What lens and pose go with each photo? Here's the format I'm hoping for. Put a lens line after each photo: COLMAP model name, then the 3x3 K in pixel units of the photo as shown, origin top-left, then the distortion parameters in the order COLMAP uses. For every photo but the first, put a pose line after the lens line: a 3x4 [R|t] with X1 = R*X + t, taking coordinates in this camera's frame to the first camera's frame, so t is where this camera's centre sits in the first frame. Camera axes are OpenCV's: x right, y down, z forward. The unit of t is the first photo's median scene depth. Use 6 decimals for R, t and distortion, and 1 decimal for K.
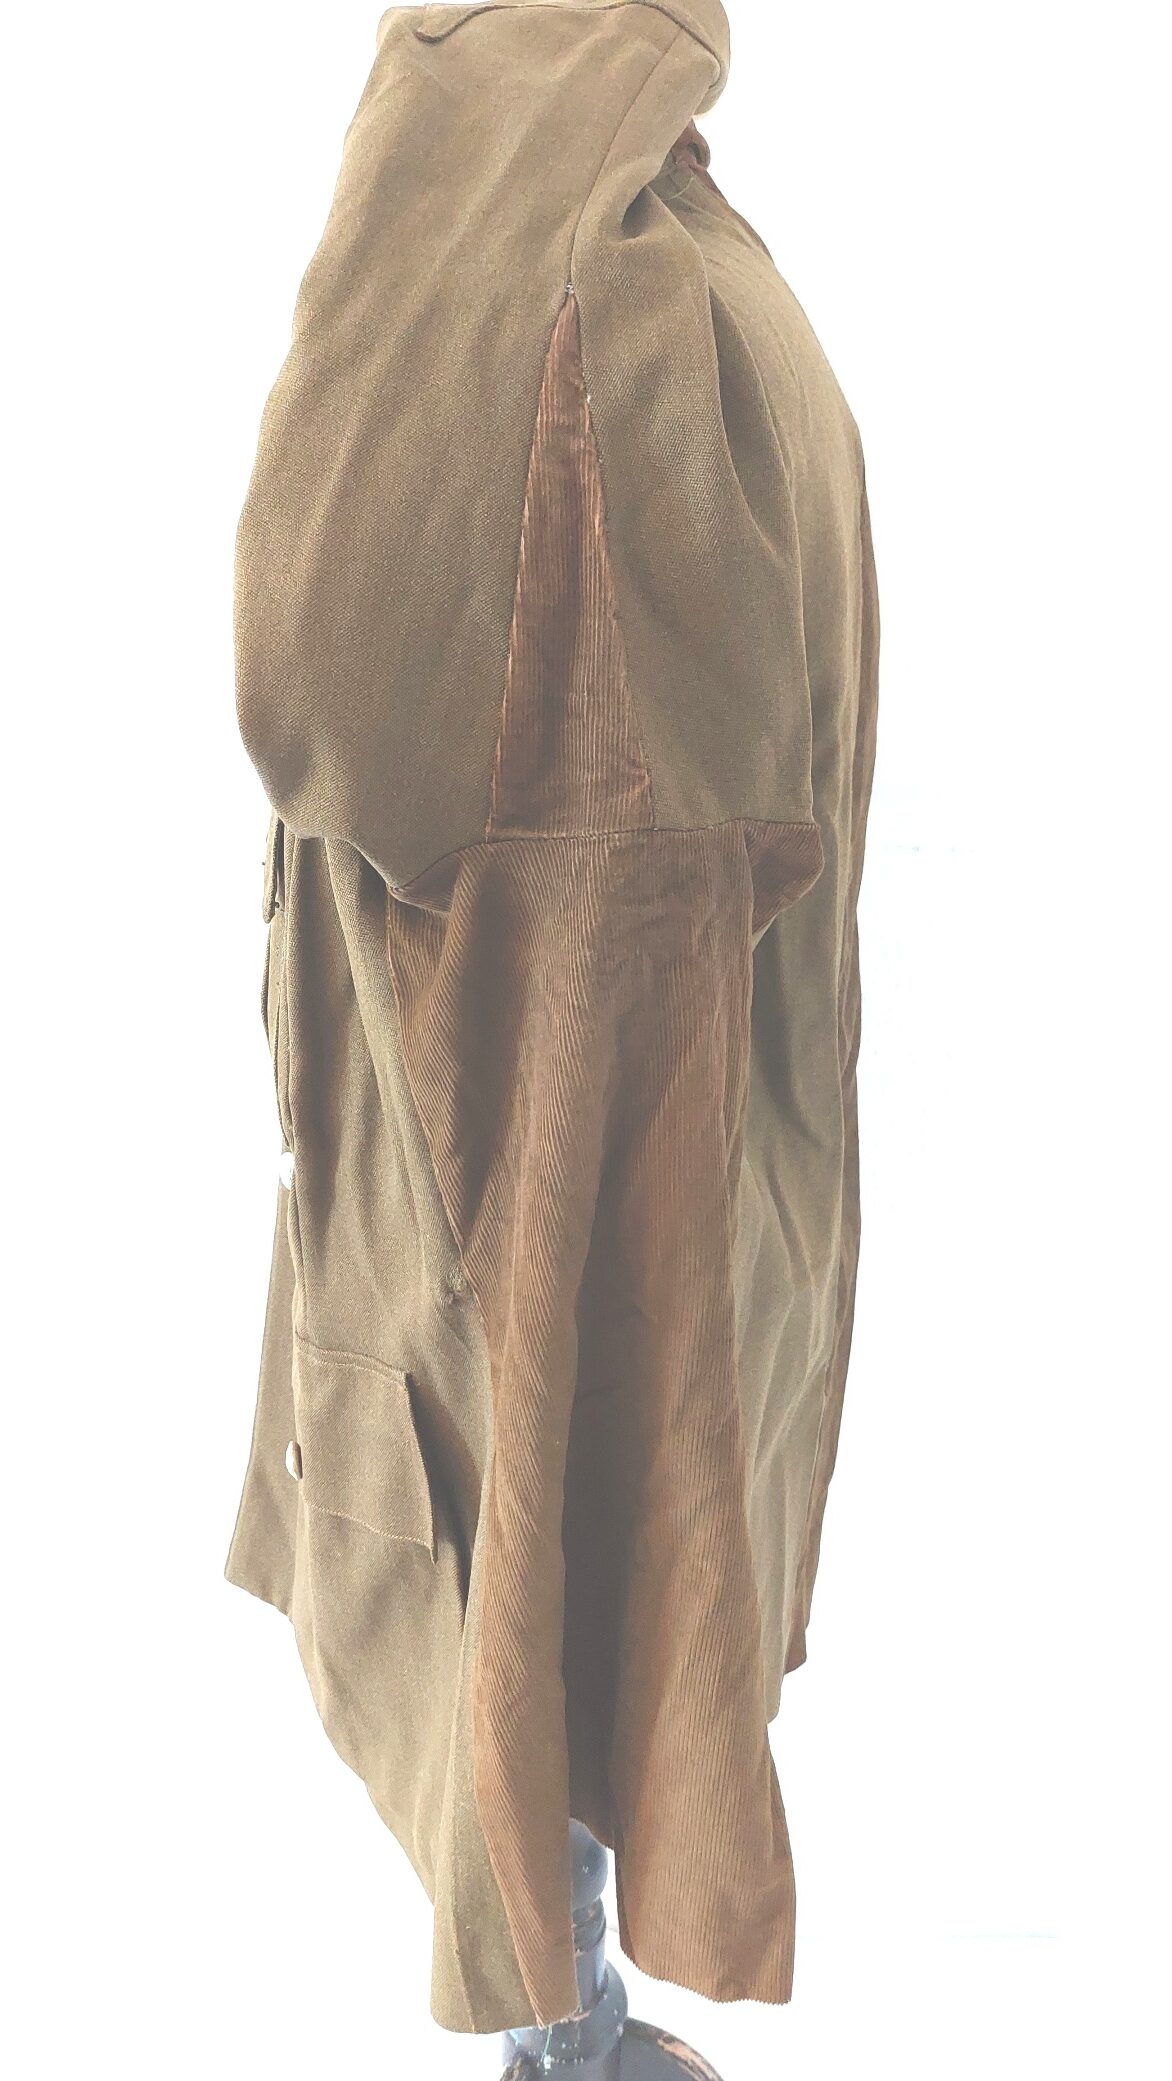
lens RADIAL K [[1549.7, 0, 585.6], [0, 1549.7, 1092.3], [0, 0, 1]] dist [0.065144, -0.141746]
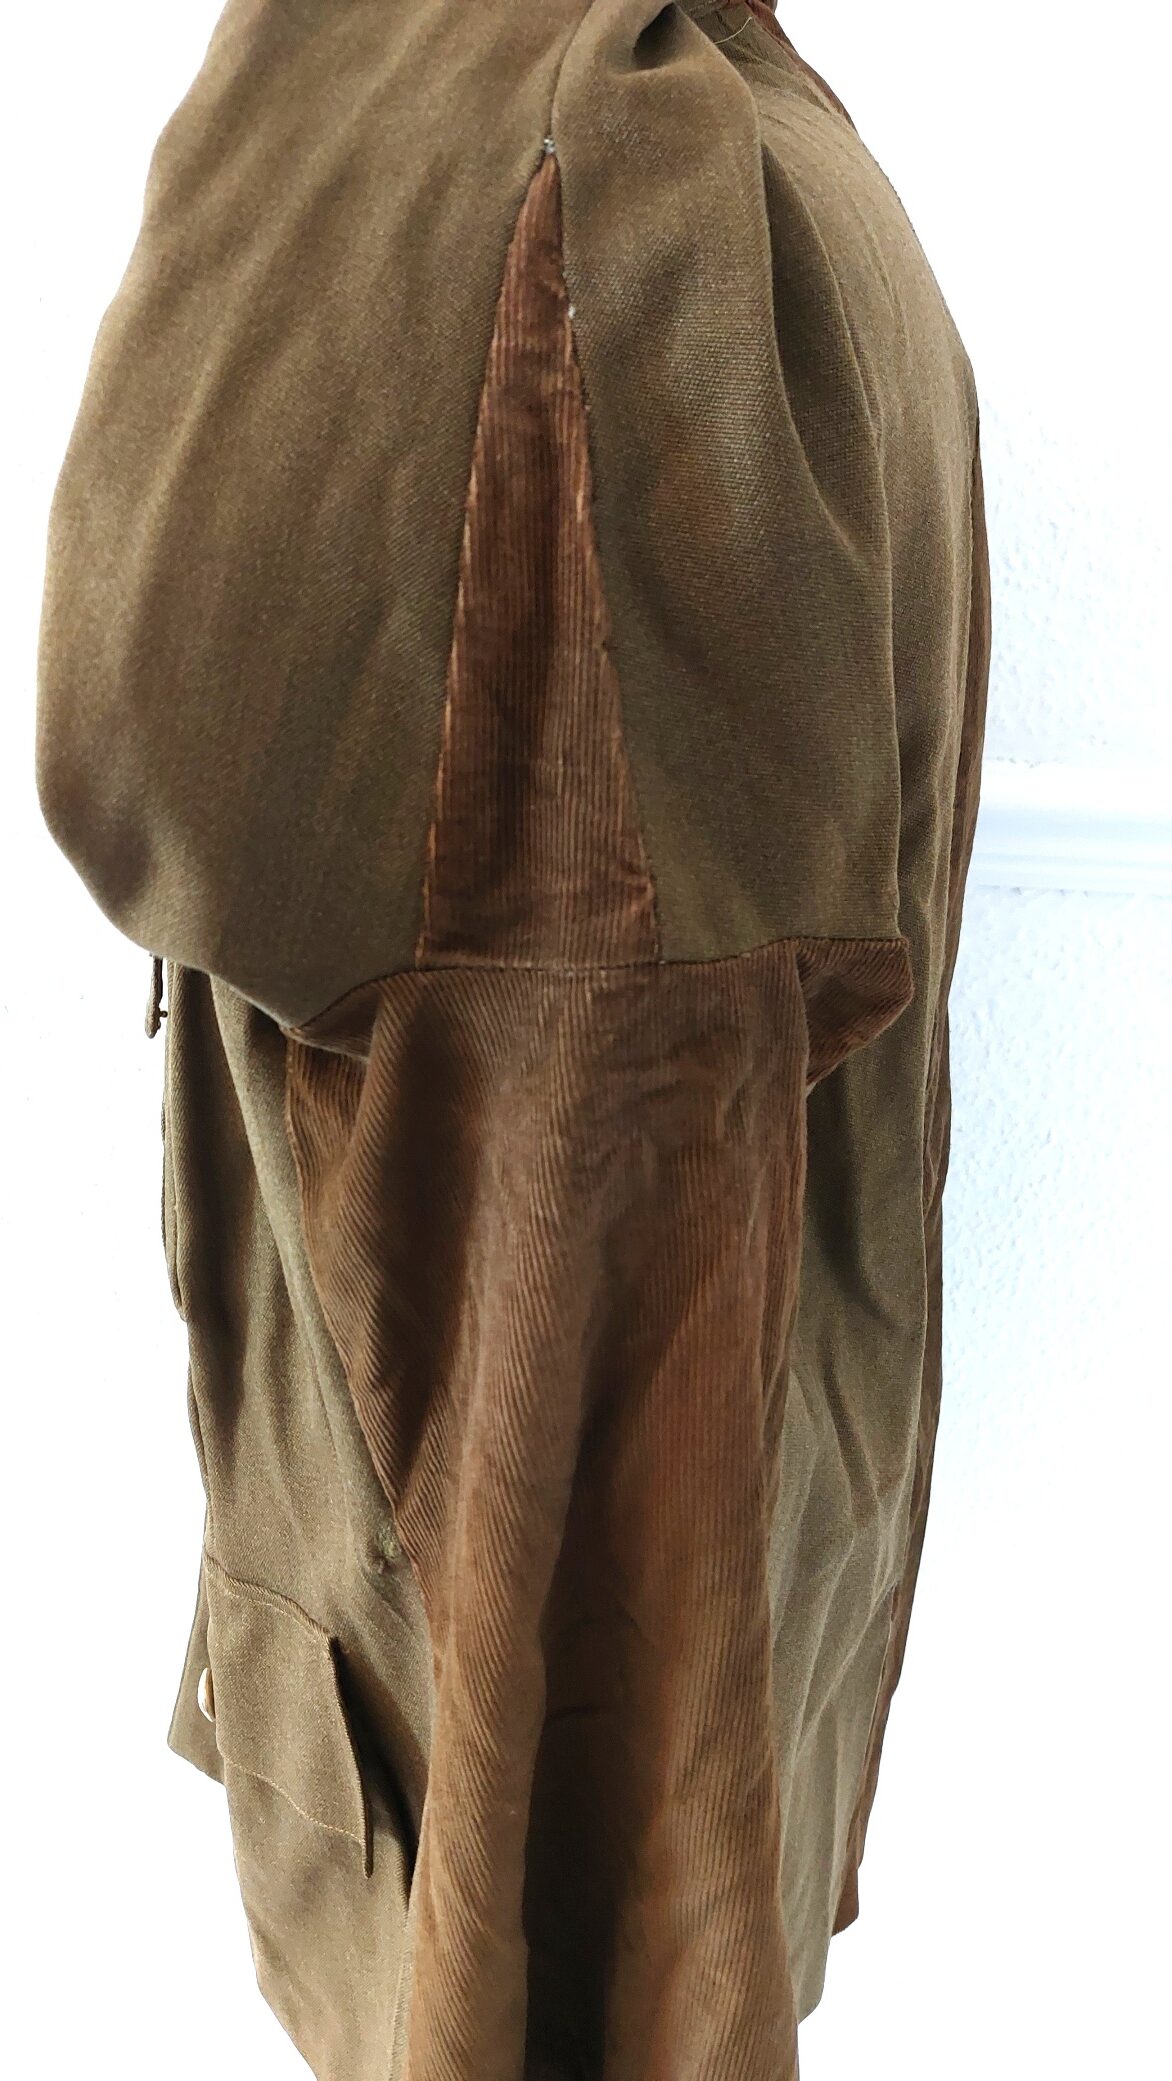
lens RADIAL K [[1444.6, 0, 586.0], [0, 1444.6, 1040.5], [0, 0, 1]] dist [0.046472, -0.069415]
pose [[0.998500, 0.020802, -0.050641, 0.042647], [-0.019807, 0.999602, 0.020071, -0.142161], [0.051039, -0.019038, 0.998515, 0.361943]]
